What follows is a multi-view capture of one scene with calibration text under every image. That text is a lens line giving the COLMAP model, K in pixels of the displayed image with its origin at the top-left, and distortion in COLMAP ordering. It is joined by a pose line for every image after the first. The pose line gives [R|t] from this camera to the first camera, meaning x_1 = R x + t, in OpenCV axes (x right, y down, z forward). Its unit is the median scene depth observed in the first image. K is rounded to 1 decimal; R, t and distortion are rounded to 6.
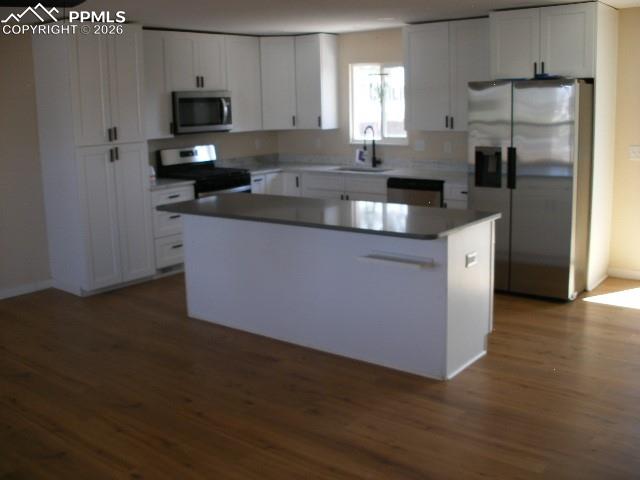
lens RADIAL K [[676.3, 0, 316.9], [0, 676.3, 228.9], [0, 0, 1]] dist [-0.216895, 0.226439]
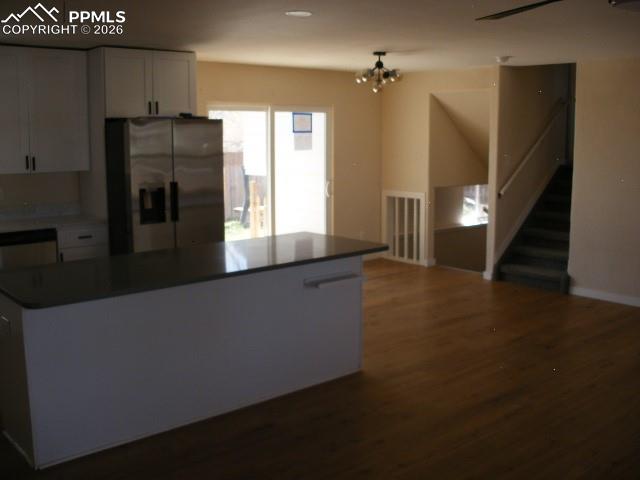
lens RADIAL K [[676.3, 0, 316.9], [0, 676.3, 228.9], [0, 0, 1]] dist [-0.216895, 0.226439]
pose [[0.170350, -0.108578, 0.979383, -0.568602], [0.172522, 0.981845, 0.078843, -0.075305], [-0.970163, 0.155534, 0.185989, 0.475500]]
